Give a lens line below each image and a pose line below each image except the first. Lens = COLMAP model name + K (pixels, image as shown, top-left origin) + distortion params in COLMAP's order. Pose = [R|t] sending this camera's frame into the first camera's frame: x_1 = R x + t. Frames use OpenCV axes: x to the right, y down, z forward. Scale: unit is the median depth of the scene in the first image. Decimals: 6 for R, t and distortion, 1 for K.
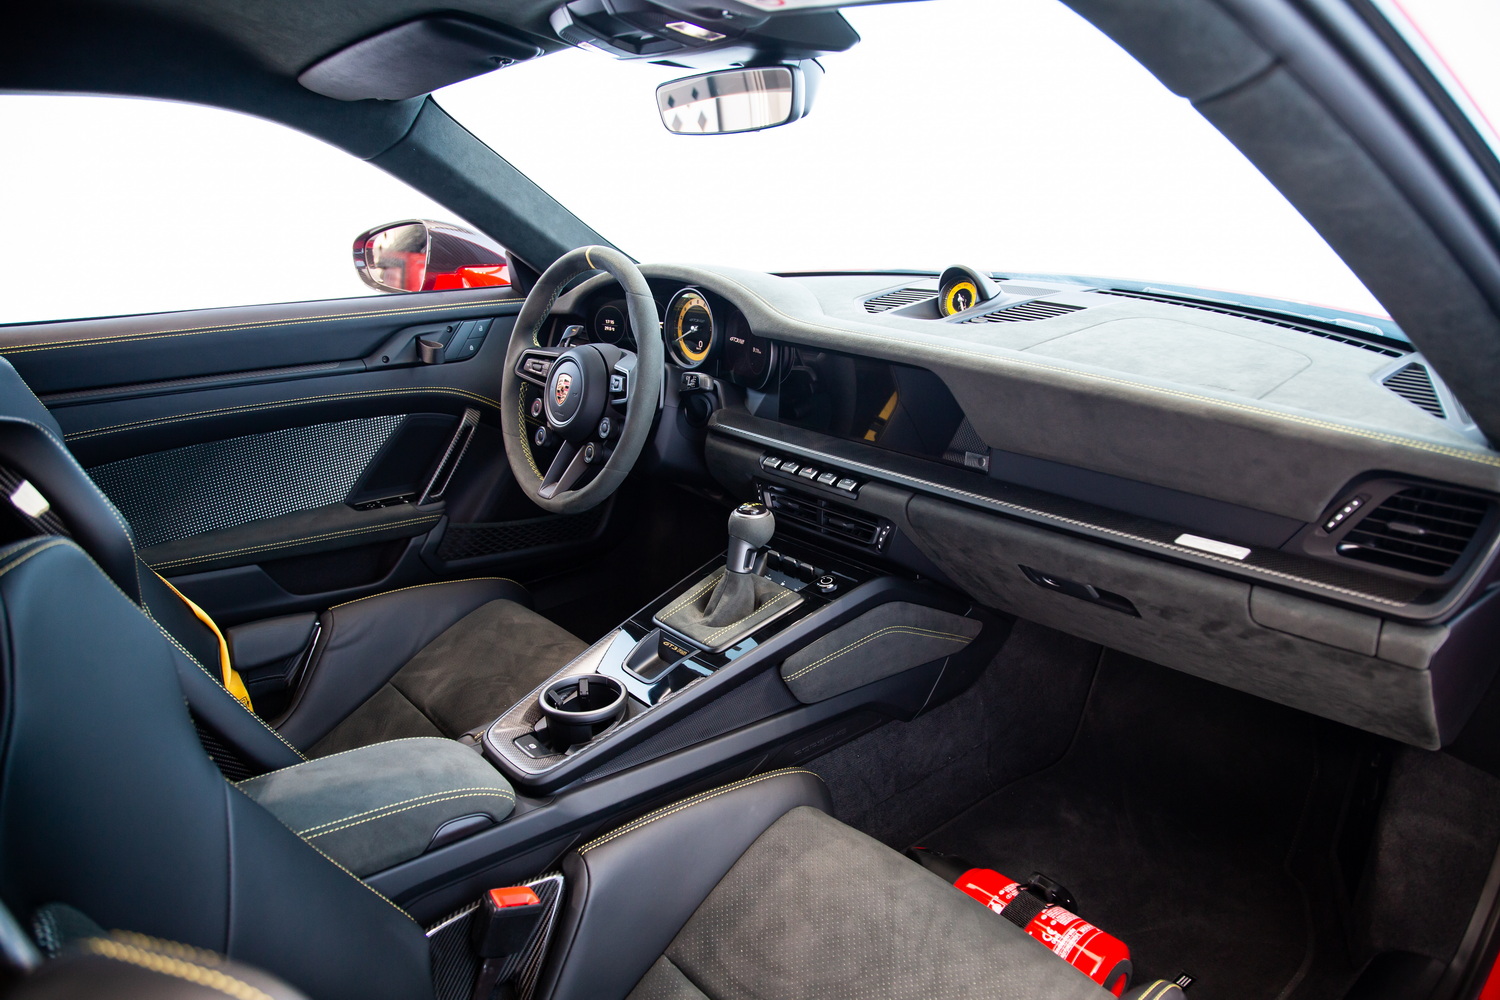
lens RADIAL K [[1000.9, 0, 775.4], [0, 1000.9, 491.3], [0, 0, 1]] dist [-0.111048, 0.027145]
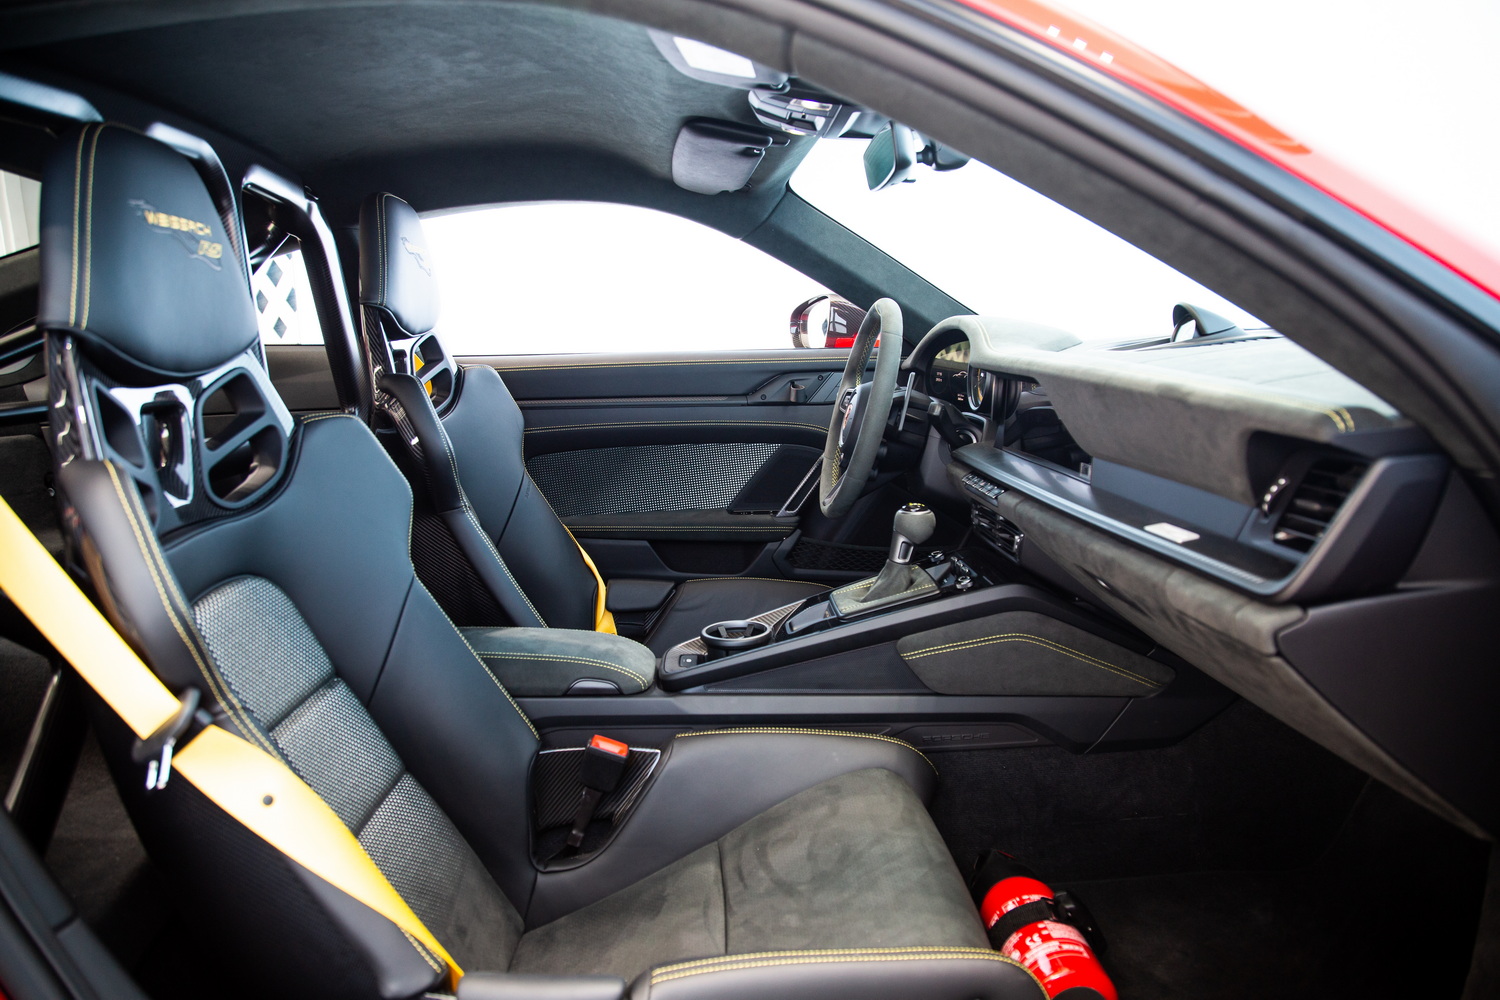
lens RADIAL K [[1000.9, 0, 766.0], [0, 1000.9, 491.3], [0, 0, 1]] dist [-0.111048, 0.027145]
pose [[0.785148, 0.073553, -0.614925, 0.439417], [-0.154020, 0.984917, -0.078847, 0.092845], [0.599851, 0.156618, 0.784634, 0.009057]]
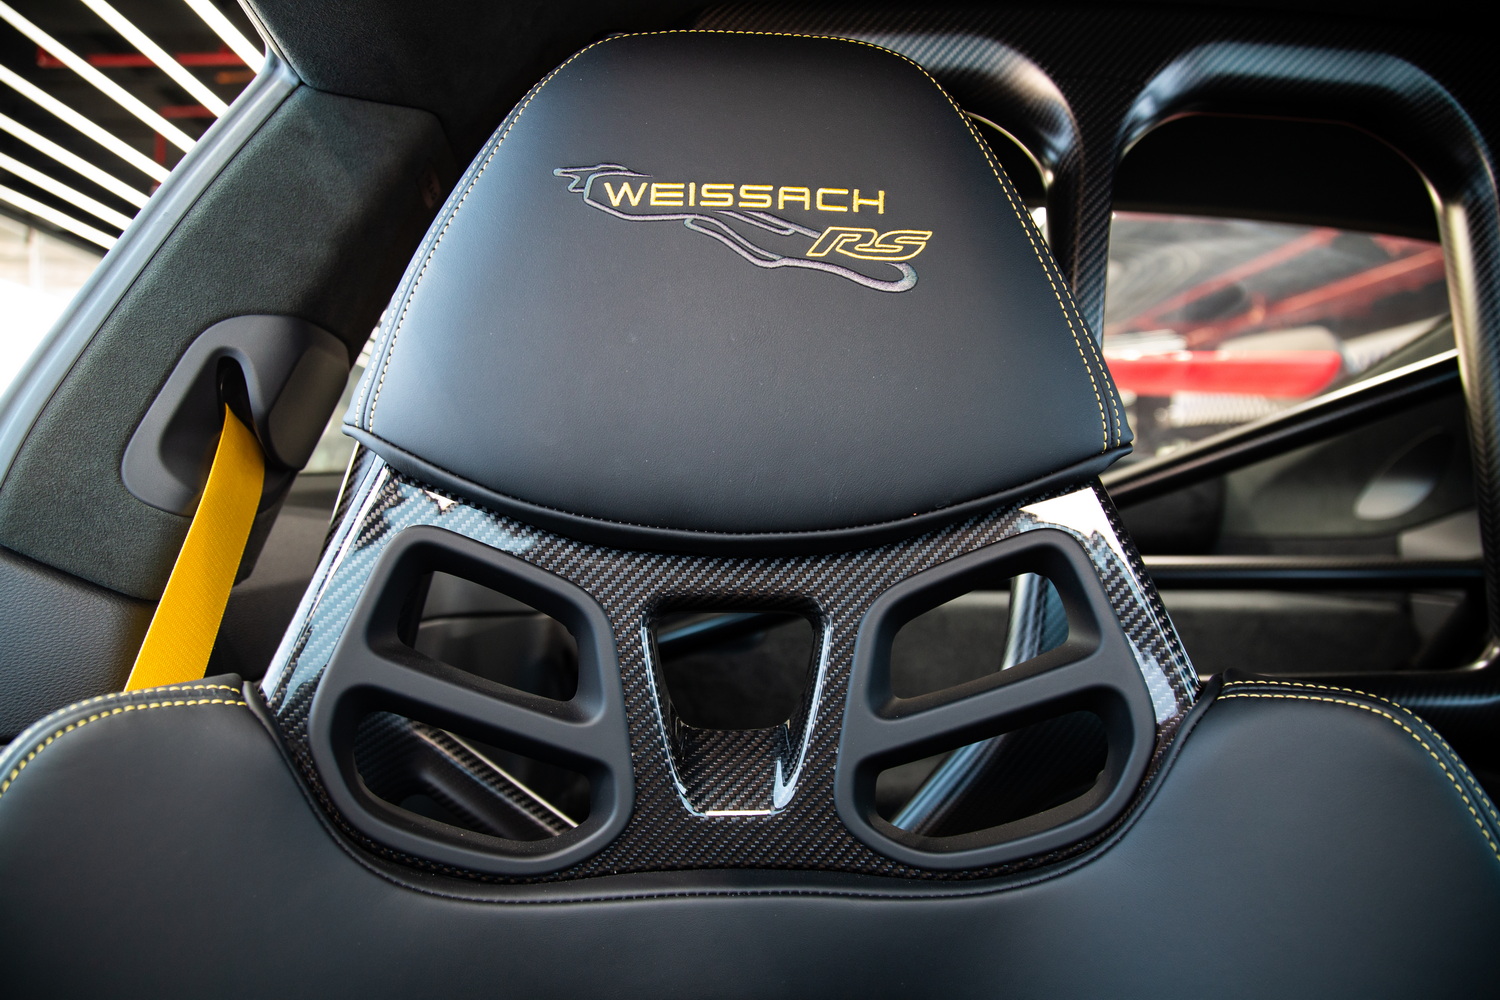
lens RADIAL K [[1000.9, 0, 749.0], [0, 1000.9, 502.0], [0, 0, 1]] dist [-0.111048, 0.027145]
pose [[-0.626059, -0.004343, -0.779764, -0.027304], [-0.230189, 0.956450, 0.179488, -0.034215], [0.745026, 0.291863, -0.599794, 0.432155]]
